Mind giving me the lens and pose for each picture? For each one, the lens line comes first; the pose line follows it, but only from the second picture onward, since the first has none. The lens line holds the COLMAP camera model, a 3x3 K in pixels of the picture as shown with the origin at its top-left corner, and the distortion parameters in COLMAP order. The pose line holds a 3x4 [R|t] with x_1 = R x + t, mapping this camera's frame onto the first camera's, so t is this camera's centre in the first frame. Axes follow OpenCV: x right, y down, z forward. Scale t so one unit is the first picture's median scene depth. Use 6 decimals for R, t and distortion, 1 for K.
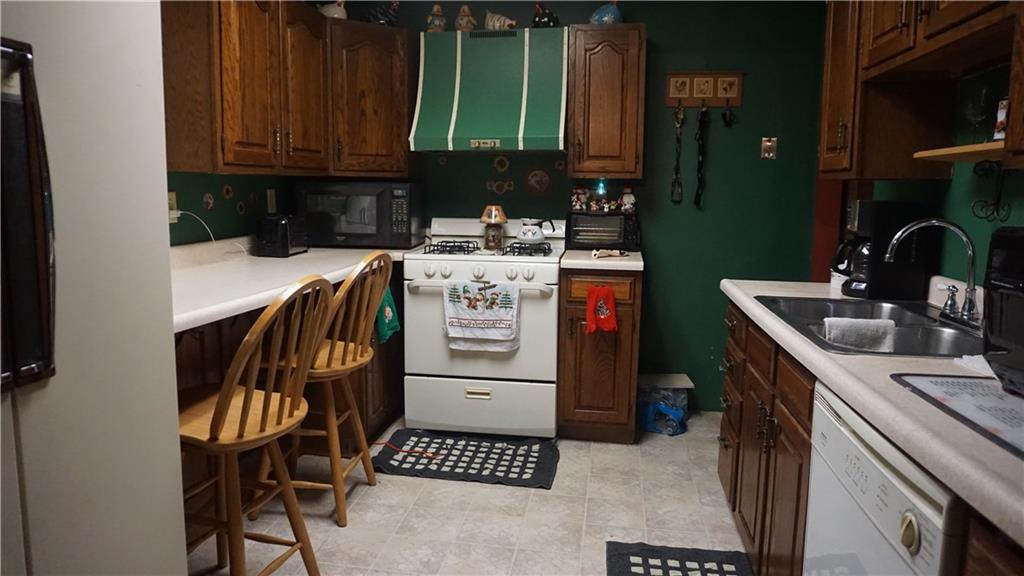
lens RADIAL K [[690.9, 0, 510.3], [0, 690.9, 291.5], [0, 0, 1]] dist [-0.049232, -0.001168]
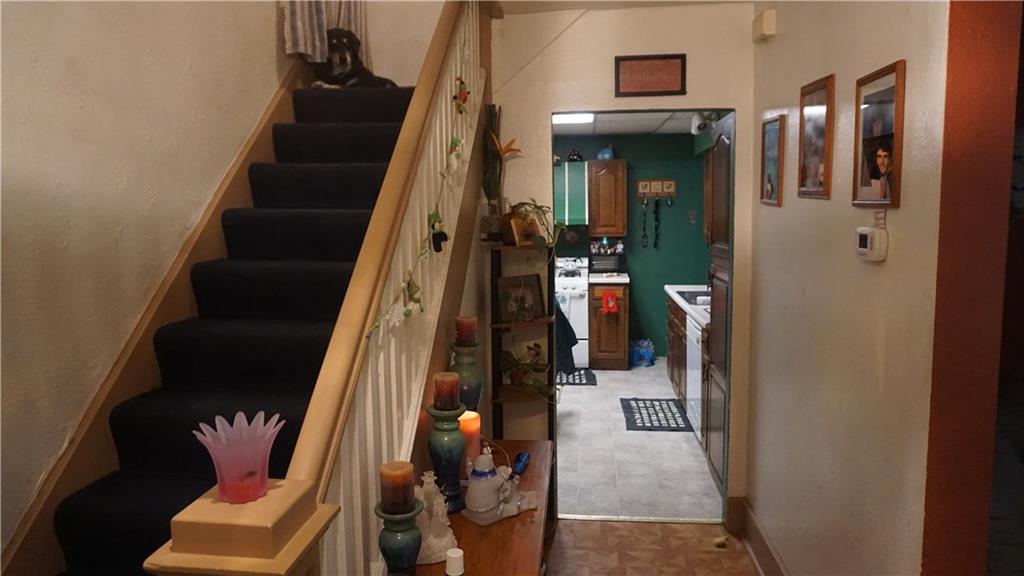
lens RADIAL K [[690.9, 0, 510.8], [0, 690.9, 282.9], [0, 0, 1]] dist [-0.049232, -0.001168]
pose [[0.999000, -0.029677, 0.033431, -0.211620], [0.030952, 0.998787, -0.038294, 0.035211], [-0.032254, 0.039290, 0.998707, -0.964211]]
